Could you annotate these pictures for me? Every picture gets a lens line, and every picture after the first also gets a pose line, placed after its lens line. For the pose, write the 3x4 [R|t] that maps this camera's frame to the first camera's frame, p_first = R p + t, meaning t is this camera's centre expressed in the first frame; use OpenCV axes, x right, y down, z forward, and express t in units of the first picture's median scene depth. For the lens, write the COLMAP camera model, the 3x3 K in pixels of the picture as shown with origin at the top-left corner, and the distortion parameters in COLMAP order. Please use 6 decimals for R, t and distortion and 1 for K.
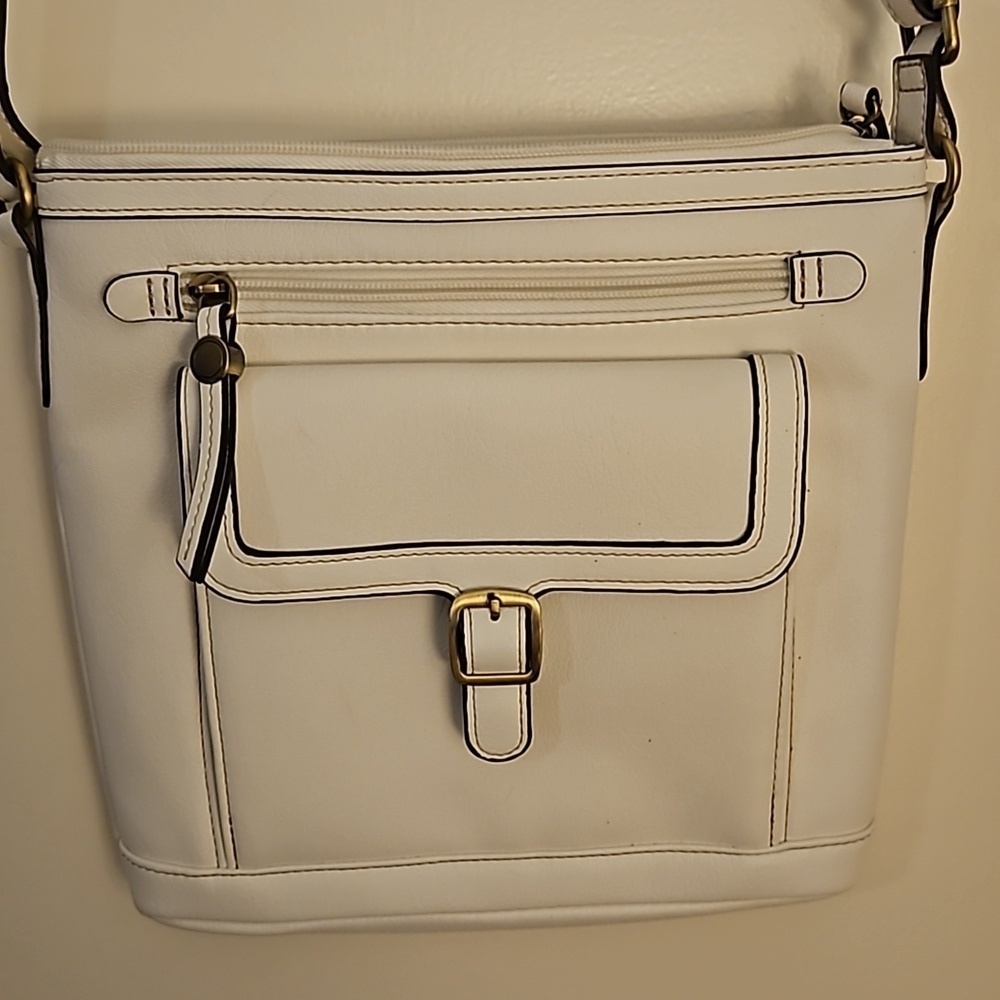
lens RADIAL K [[1475.1, 0, 491.3], [0, 1475.1, 493.7], [0, 0, 1]] dist [0.029382, 0.000000]
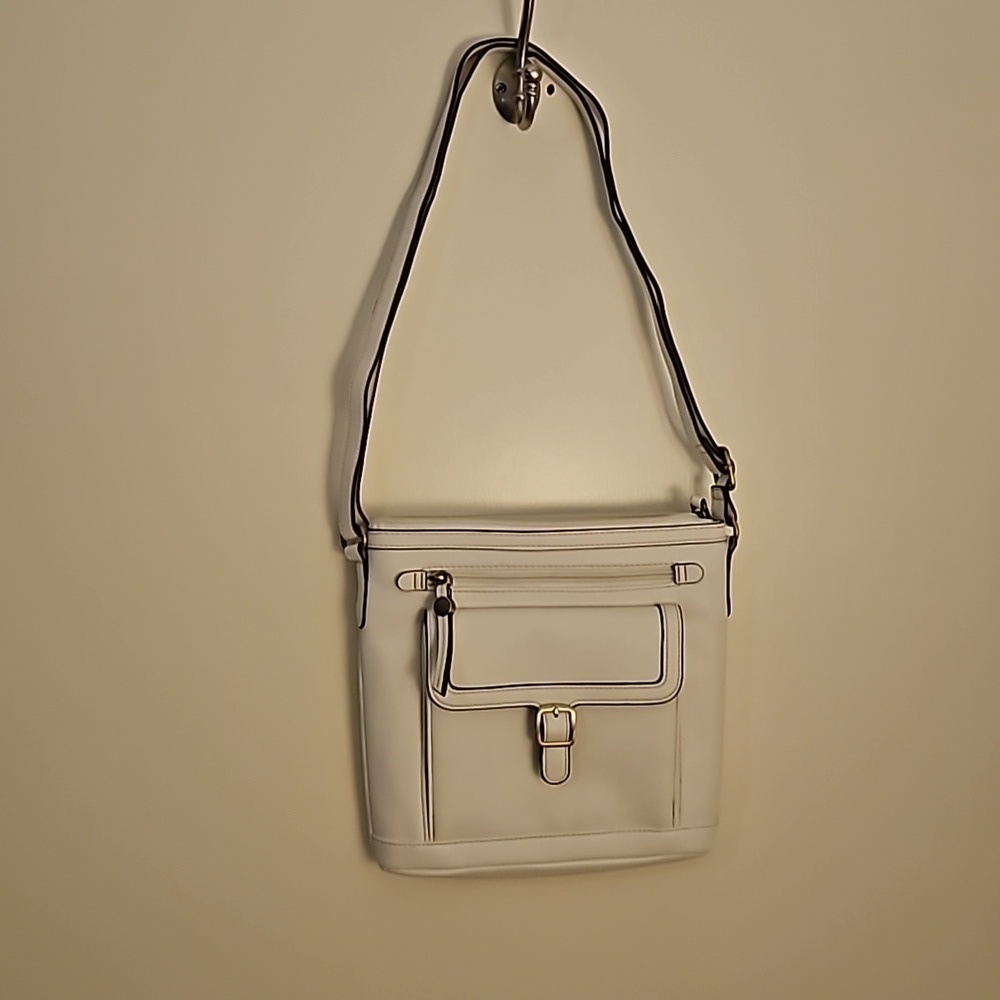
lens RADIAL K [[1475.1, 0, 509.5], [0, 1475.1, 495.9], [0, 0, 1]] dist [0.029382, 0.000000]
pose [[0.993338, 0.007652, 0.114985, -0.348083], [0.015430, 0.979977, -0.198514, 0.207758], [-0.114202, 0.198966, 0.973330, -1.366528]]
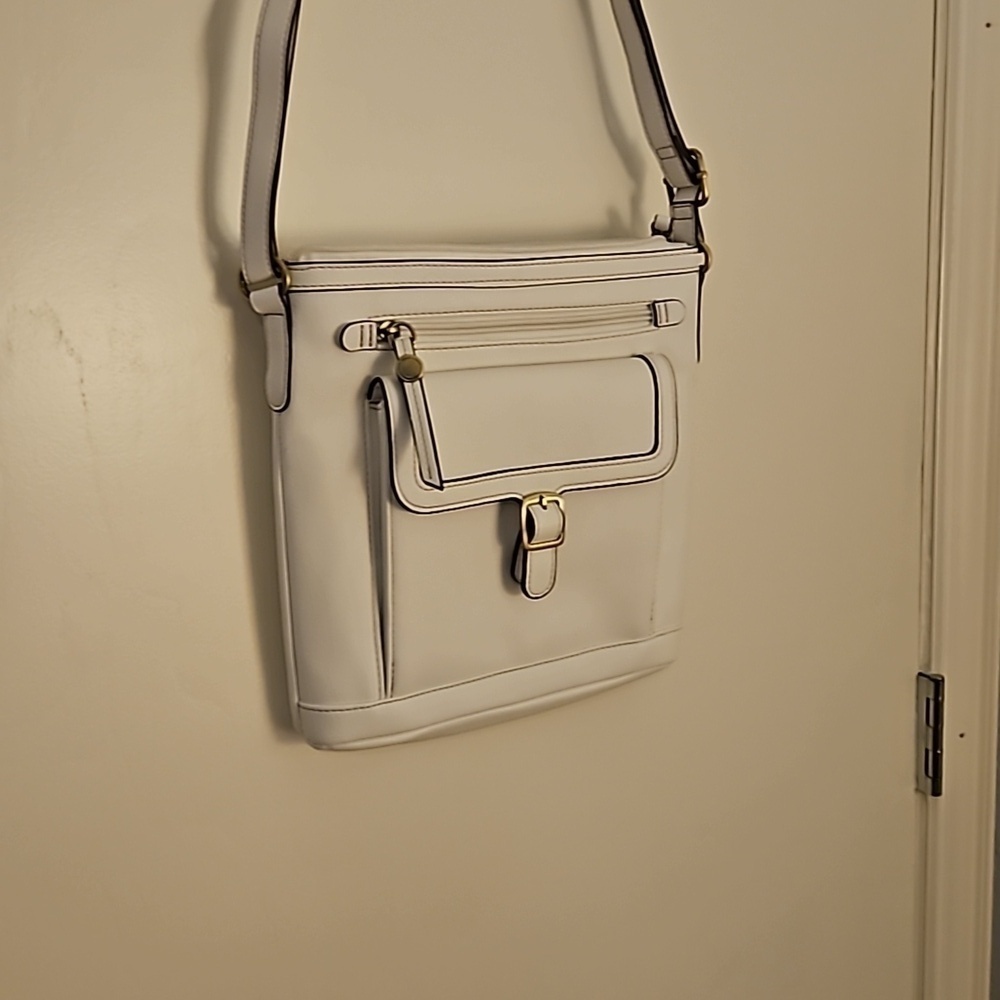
lens RADIAL K [[1475.1, 0, 498.8], [0, 1475.1, 497.1], [0, 0, 1]] dist [0.029382, 0.000000]
pose [[0.836717, -0.098110, 0.538776, -1.003753], [0.153162, 0.986484, -0.058224, 0.166549], [-0.525781, 0.131237, 0.840435, -0.464216]]
